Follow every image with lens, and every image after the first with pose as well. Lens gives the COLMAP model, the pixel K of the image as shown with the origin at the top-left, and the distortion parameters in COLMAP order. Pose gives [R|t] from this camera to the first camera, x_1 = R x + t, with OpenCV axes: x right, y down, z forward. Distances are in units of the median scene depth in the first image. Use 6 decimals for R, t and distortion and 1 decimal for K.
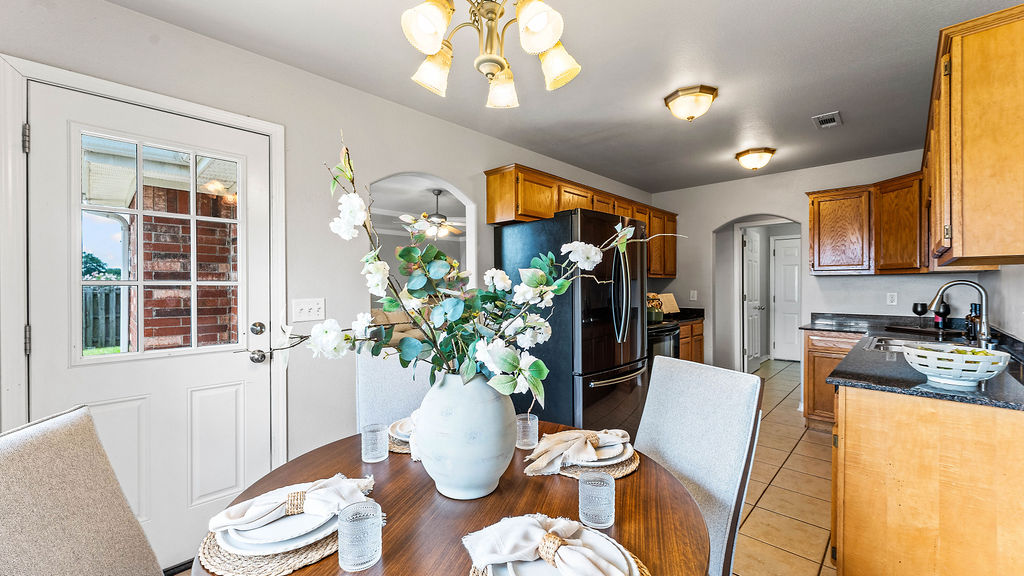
lens RADIAL K [[414.7, 0, 504.6], [0, 414.7, 288.2], [0, 0, 1]] dist [0.000639, -0.000393]
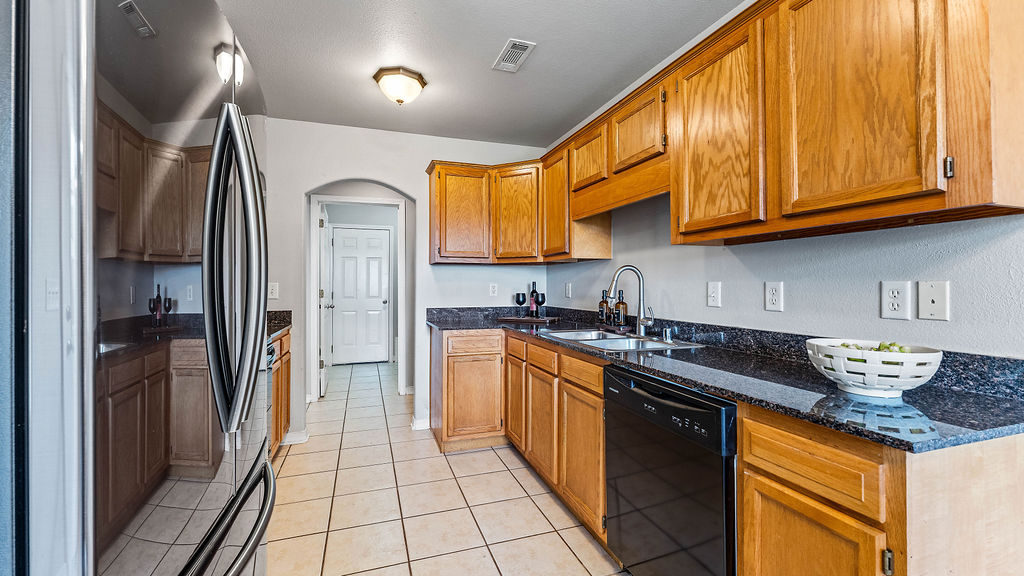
lens RADIAL K [[414.7, 0, 507.3], [0, 414.7, 283.8], [0, 0, 1]] dist [0.000639, -0.000393]
pose [[0.457422, -0.002793, 0.889246, 0.086498], [0.011263, 0.999933, -0.002653, 0.015873], [-0.889179, 0.011229, 0.457423, 0.584018]]
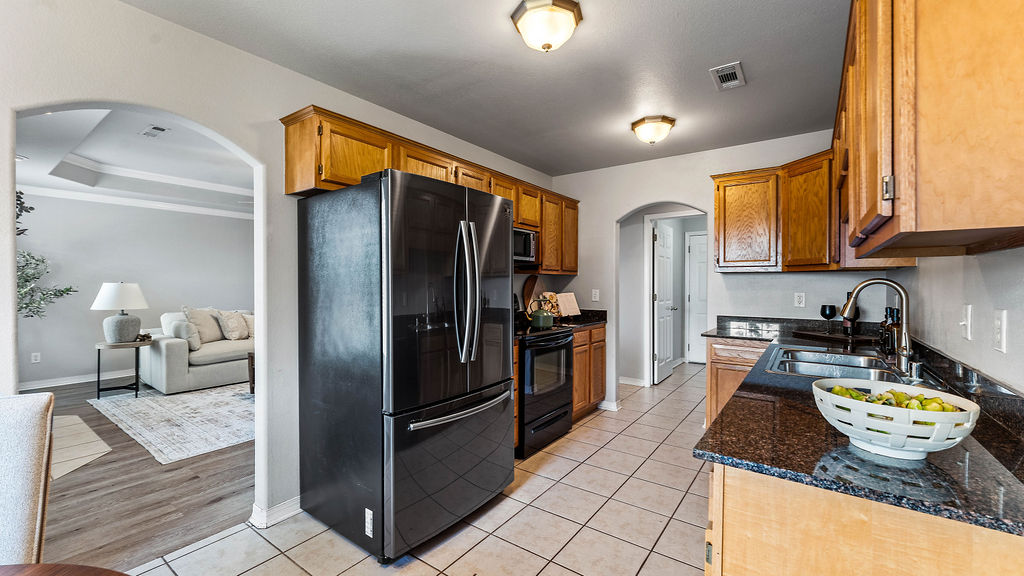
lens RADIAL K [[414.7, 0, 512.8], [0, 414.7, 286.5], [0, 0, 1]] dist [0.000639, -0.000393]
pose [[0.989683, 0.003599, 0.143227, 0.232330], [-0.003881, 0.999991, 0.001692, -0.001987], [-0.143220, -0.002230, 0.989688, 0.245355]]
